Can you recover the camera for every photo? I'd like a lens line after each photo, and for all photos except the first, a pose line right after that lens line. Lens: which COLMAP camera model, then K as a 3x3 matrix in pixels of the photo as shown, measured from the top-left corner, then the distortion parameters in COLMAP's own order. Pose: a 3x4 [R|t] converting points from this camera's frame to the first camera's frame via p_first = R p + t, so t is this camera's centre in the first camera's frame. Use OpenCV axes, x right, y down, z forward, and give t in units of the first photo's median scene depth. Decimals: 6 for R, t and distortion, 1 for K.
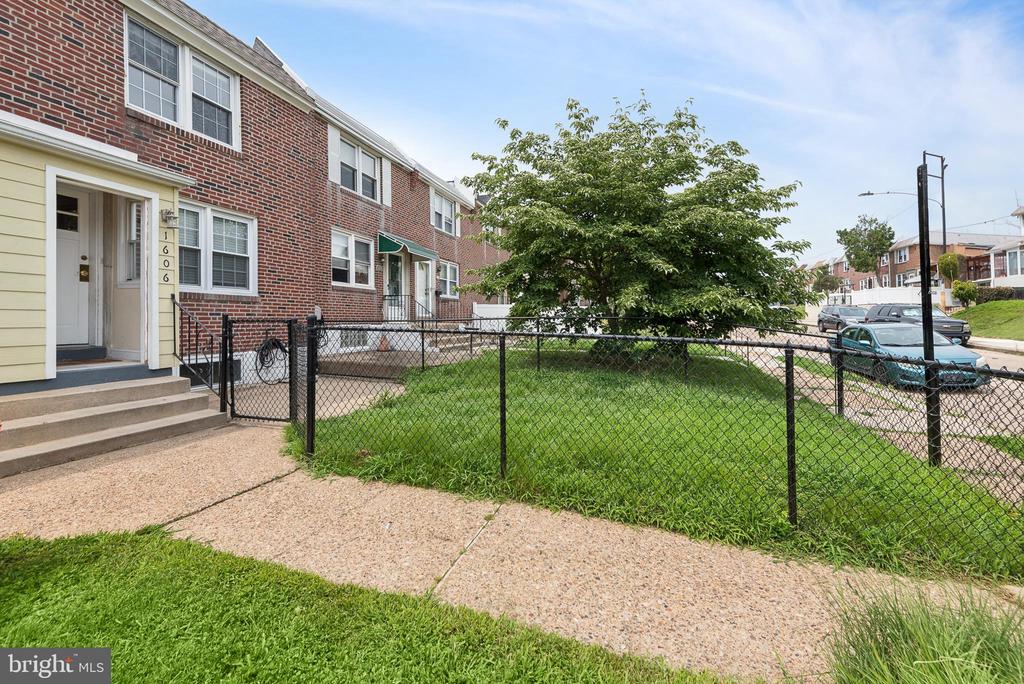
lens RADIAL K [[408.4, 0, 511.7], [0, 408.4, 330.4], [0, 0, 1]] dist [0.018447, -0.005934]
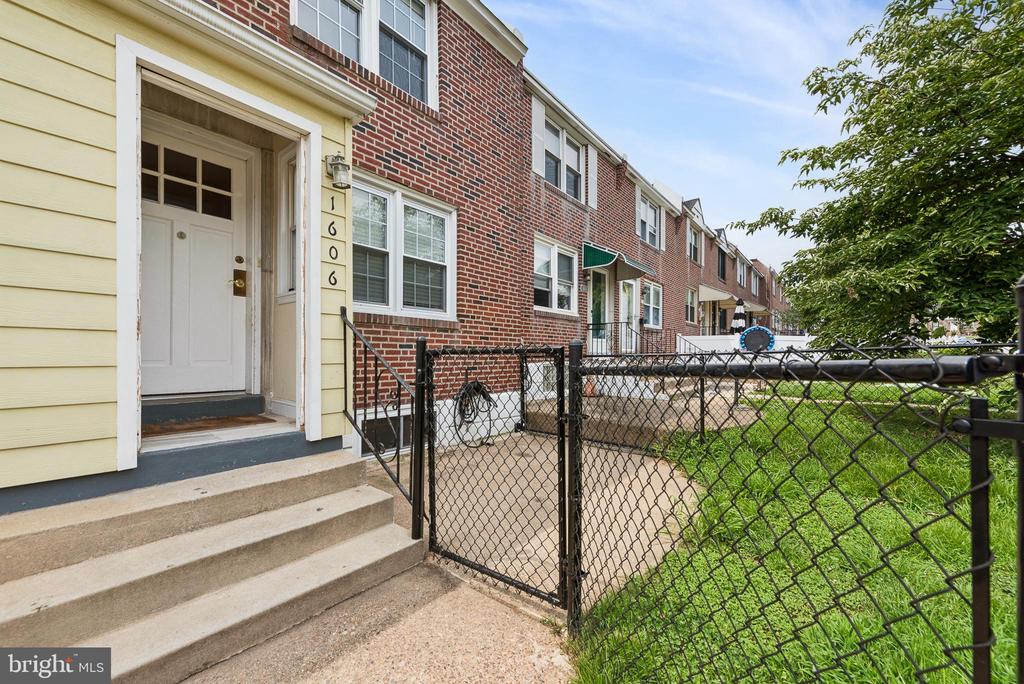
lens RADIAL K [[392.0, 0, 511.9], [0, 392.0, 365.7], [0, 0, 1]] dist [0.010893, -0.000077]
pose [[0.934169, 0.000657, -0.356831, -0.303727], [-0.002711, 0.999983, -0.005257, -0.003770], [0.356822, 0.005878, 0.934154, 0.427028]]
